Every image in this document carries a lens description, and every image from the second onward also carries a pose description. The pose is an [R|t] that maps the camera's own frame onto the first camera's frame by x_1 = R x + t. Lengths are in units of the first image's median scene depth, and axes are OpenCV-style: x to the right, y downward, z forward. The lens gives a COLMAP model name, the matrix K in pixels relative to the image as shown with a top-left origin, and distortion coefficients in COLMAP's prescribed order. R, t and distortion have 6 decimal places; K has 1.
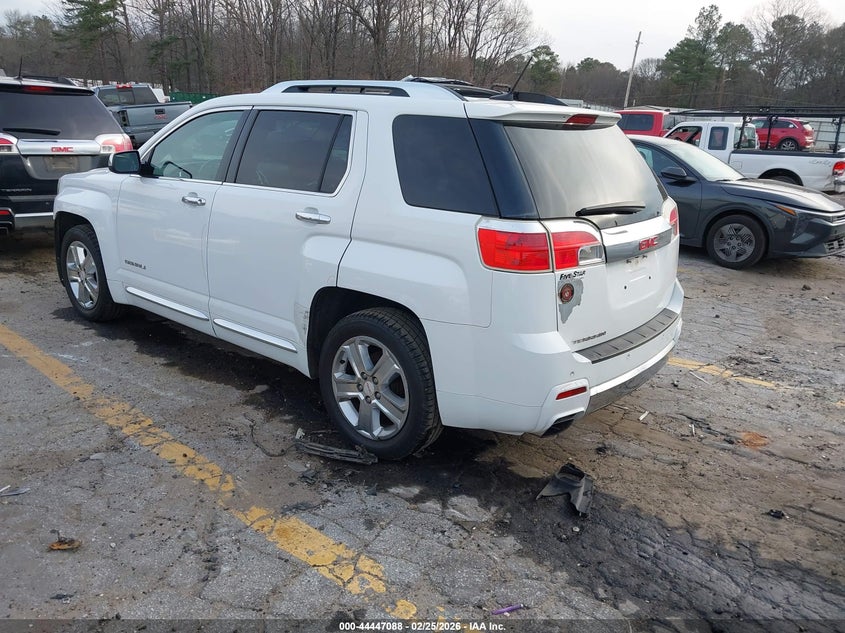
lens RADIAL K [[727.6, 0, 418.1], [0, 727.6, 315.6], [0, 0, 1]] dist [0.018341, 0.005213]
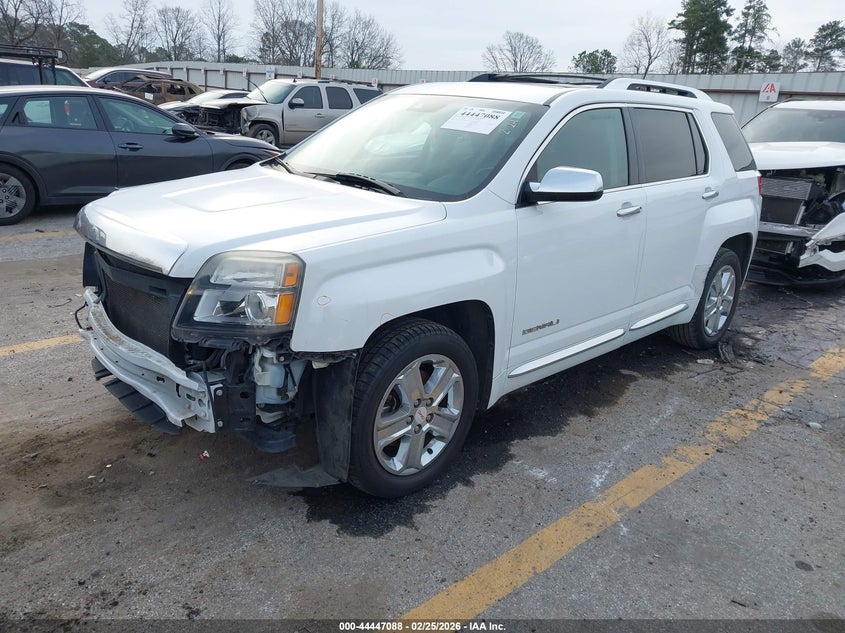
lens RADIAL K [[727.6, 0, 418.1], [0, 727.6, 315.6], [0, 0, 1]] dist [0.018341, 0.005213]
pose [[-0.001480, -0.316075, 0.948733, -1.249080], [0.197592, 0.929937, 0.310121, -0.382191], [-0.980283, 0.187921, 0.061078, 1.271396]]
